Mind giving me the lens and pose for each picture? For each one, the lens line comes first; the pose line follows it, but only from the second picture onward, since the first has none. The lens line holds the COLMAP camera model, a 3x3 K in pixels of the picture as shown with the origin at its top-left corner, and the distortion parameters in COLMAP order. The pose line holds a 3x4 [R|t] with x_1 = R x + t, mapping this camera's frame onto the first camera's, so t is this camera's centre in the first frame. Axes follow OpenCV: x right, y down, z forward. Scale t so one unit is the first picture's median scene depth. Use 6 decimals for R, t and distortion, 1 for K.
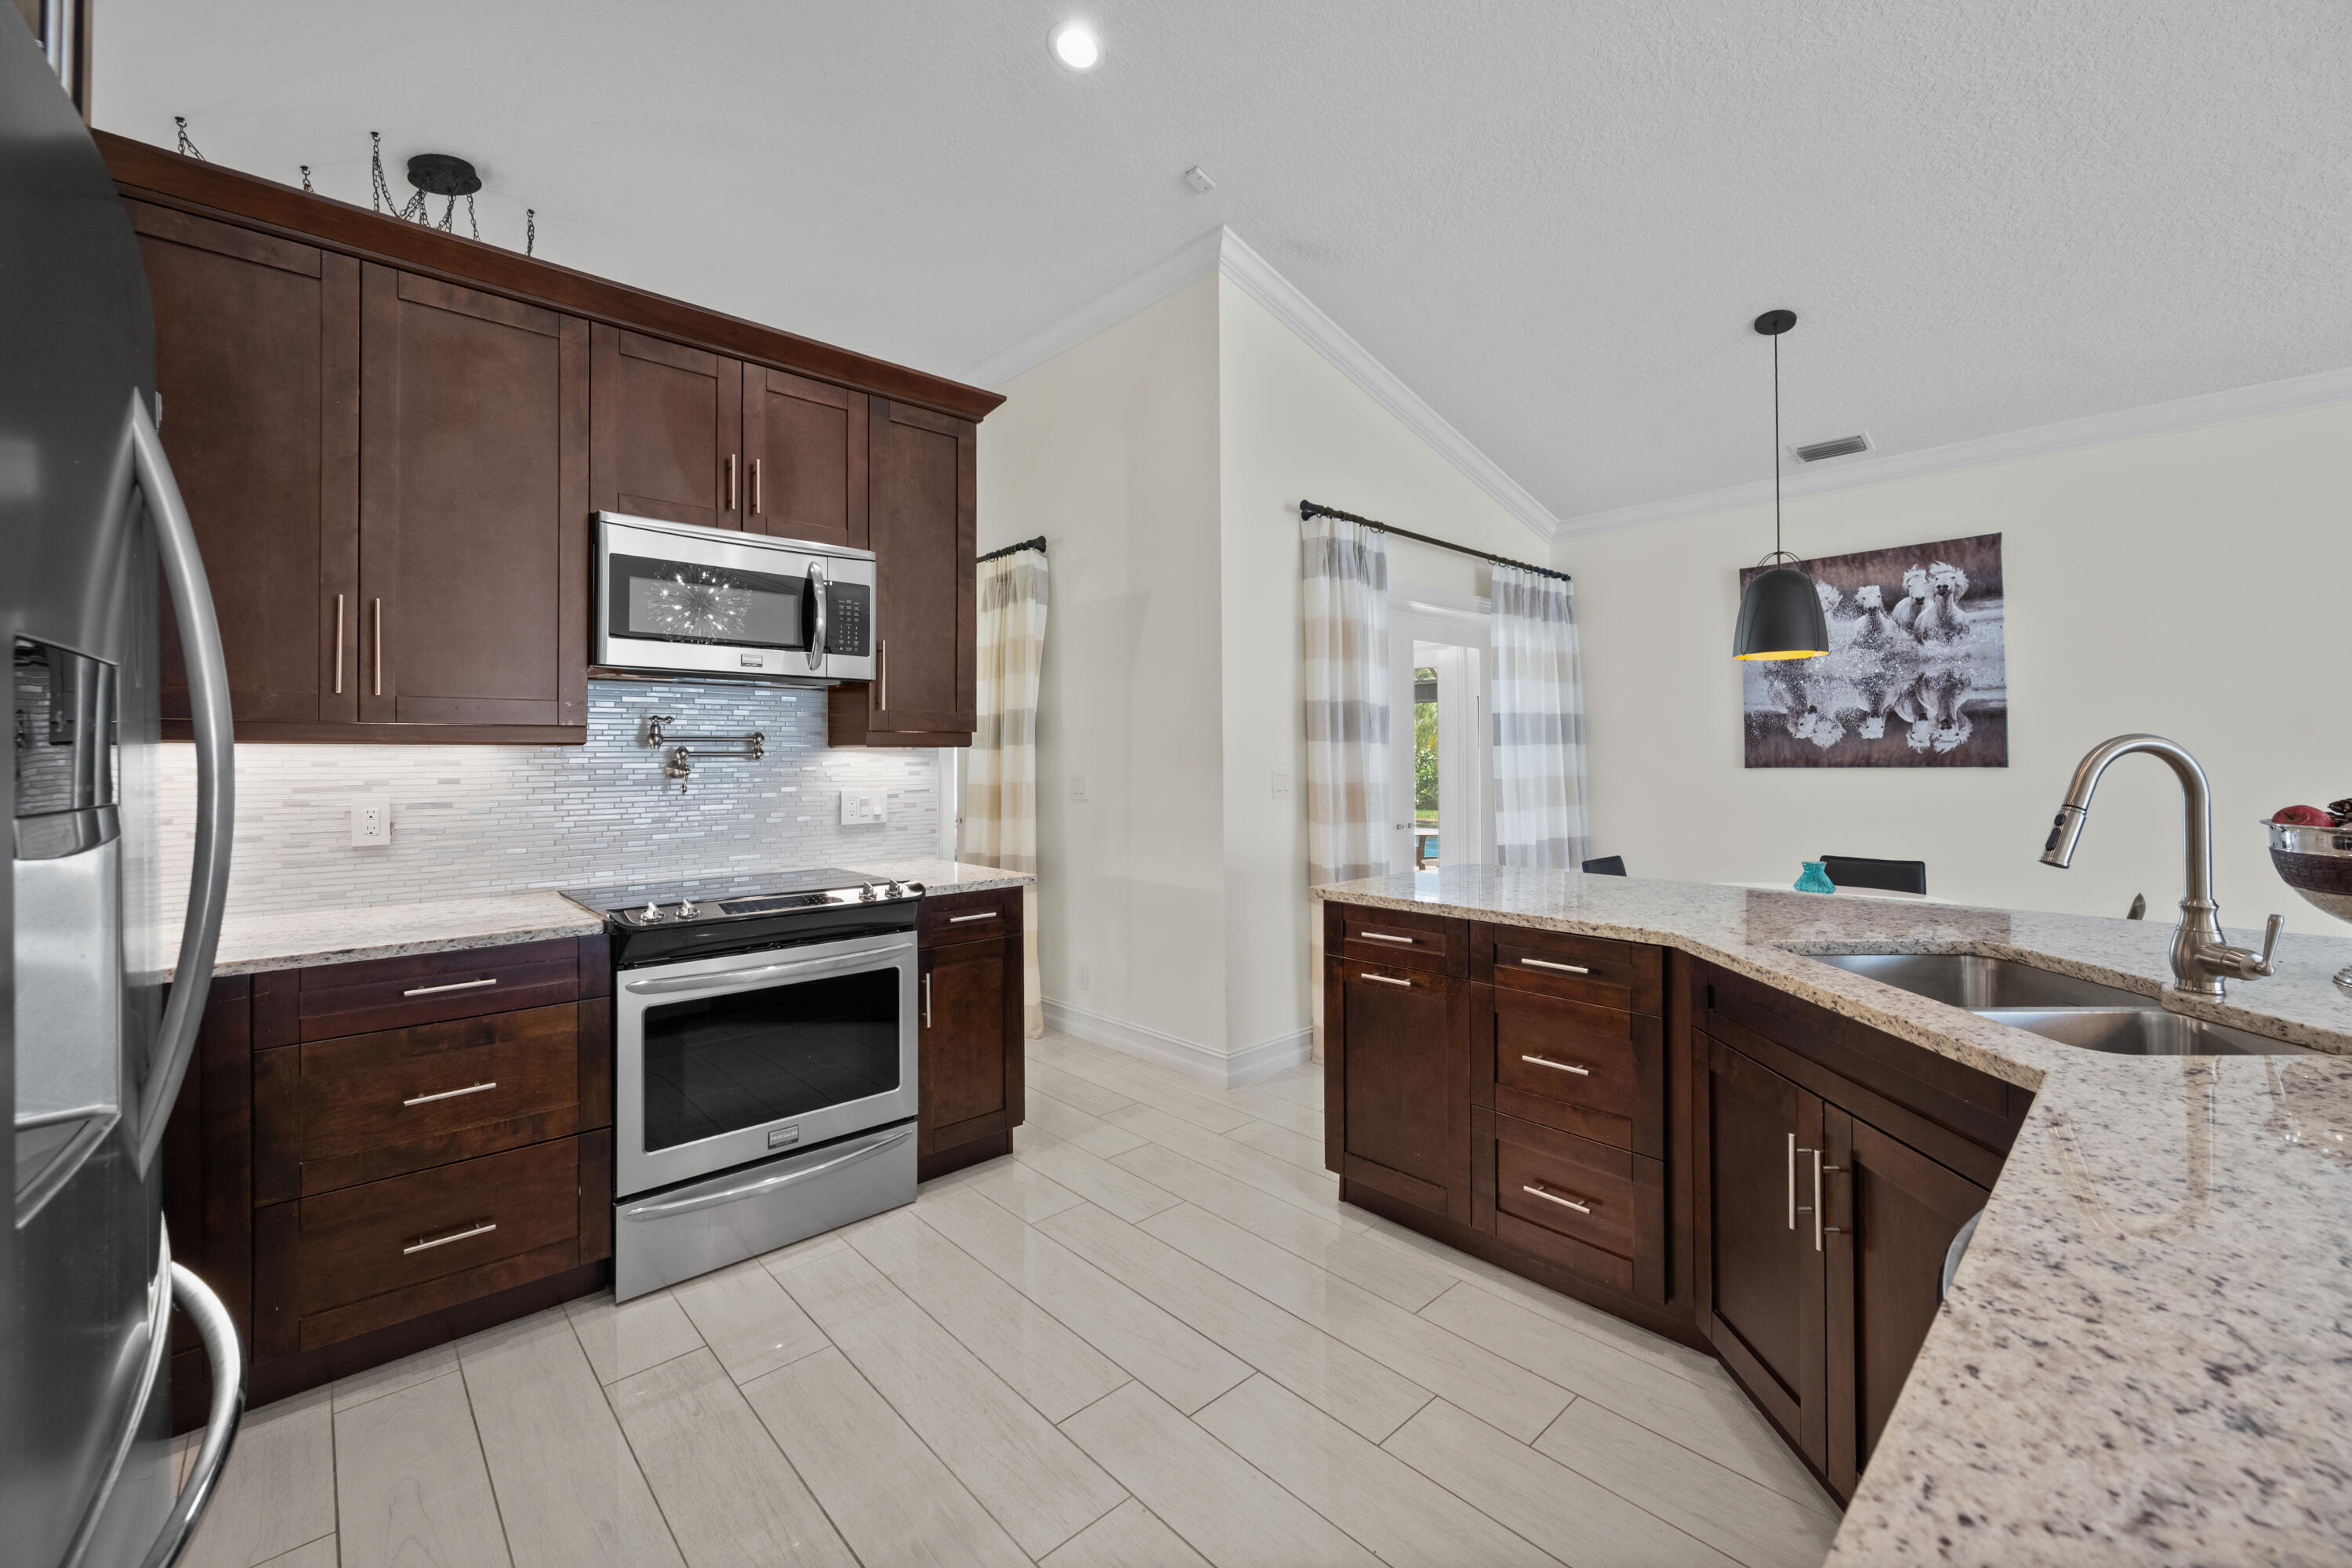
lens RADIAL K [[951.2, 0, 1175.1], [0, 951.2, 744.3], [0, 0, 1]] dist [0.001283, 0.000005]
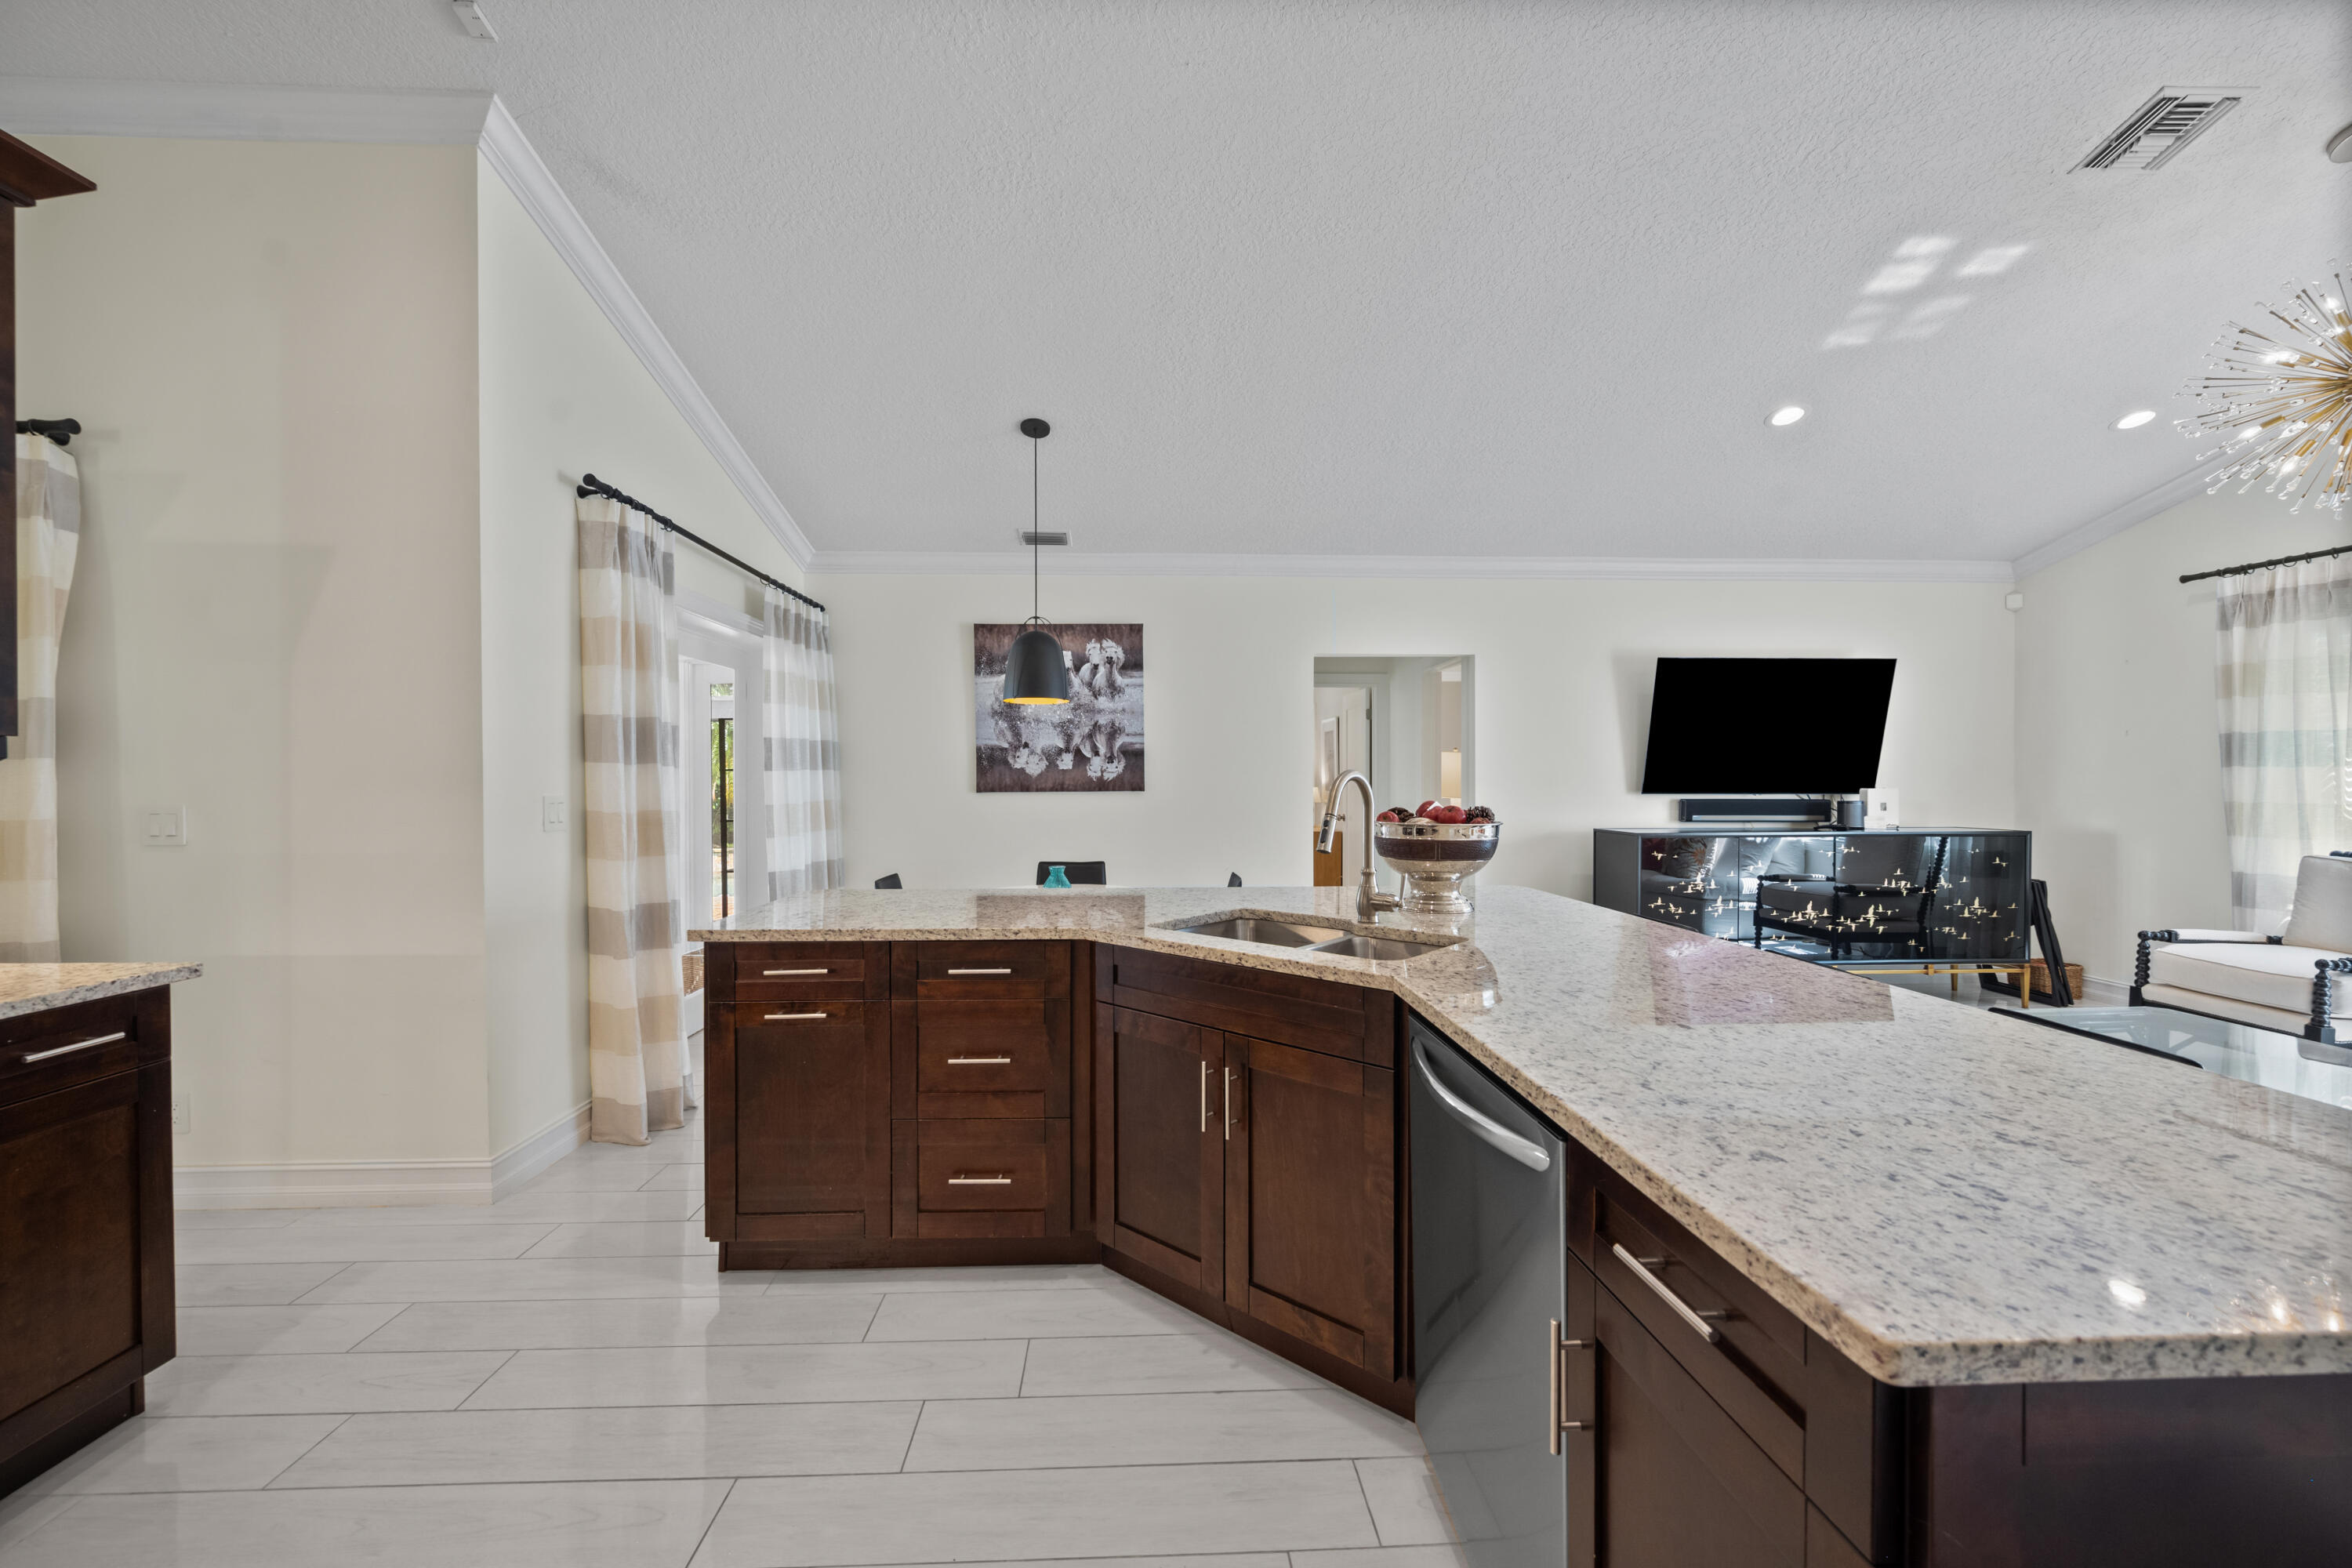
lens RADIAL K [[935.6, 0, 1176.0], [0, 935.6, 784.0], [0, 0, 1]] dist [-0.000980, -0.000257]
pose [[0.646321, 0.002913, 0.763060, -0.154000], [-0.013784, 0.999874, 0.007859, 0.002034], [-0.762941, -0.015597, 0.646280, 0.070111]]
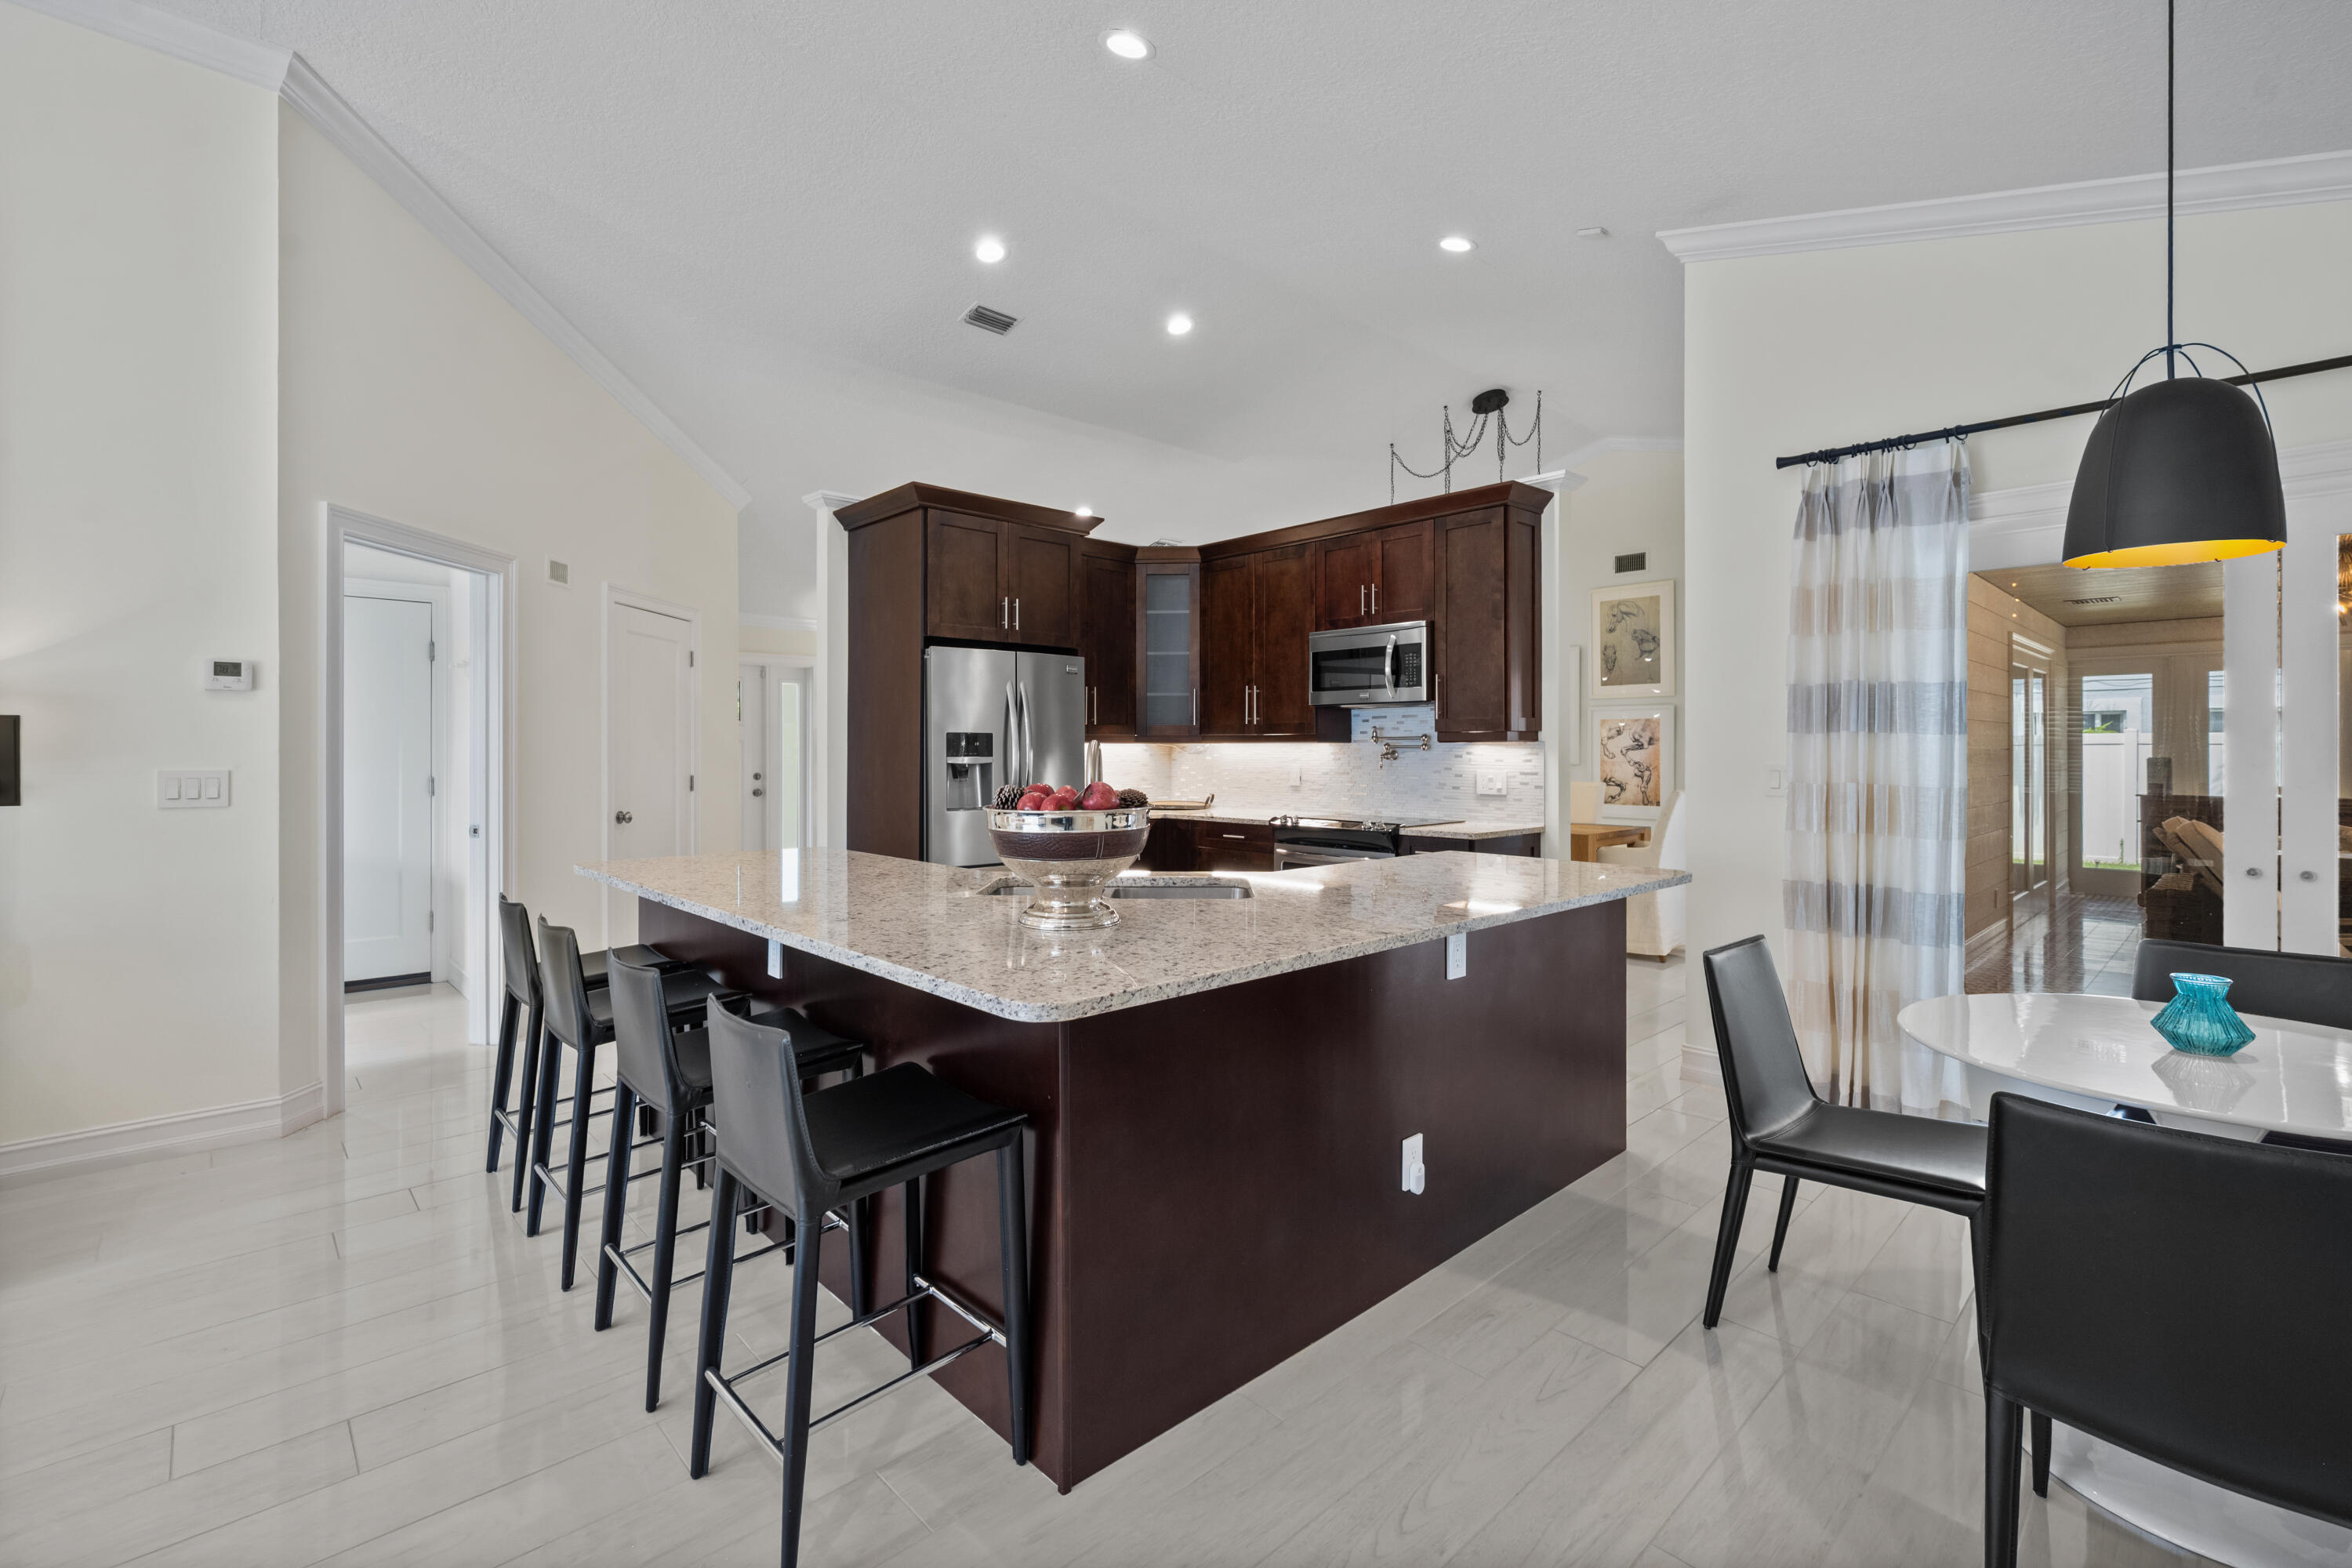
lens RADIAL K [[1051.2, 0, 1175.0], [0, 1051.2, 749.7], [0, 0, 1]] dist [0.000143, -0.000005]
pose [[0.000760, 0.006324, -0.999980, 1.076648], [0.017116, 0.999833, 0.006336, -0.003051], [0.999853, -0.017121, 0.000651, 0.425304]]
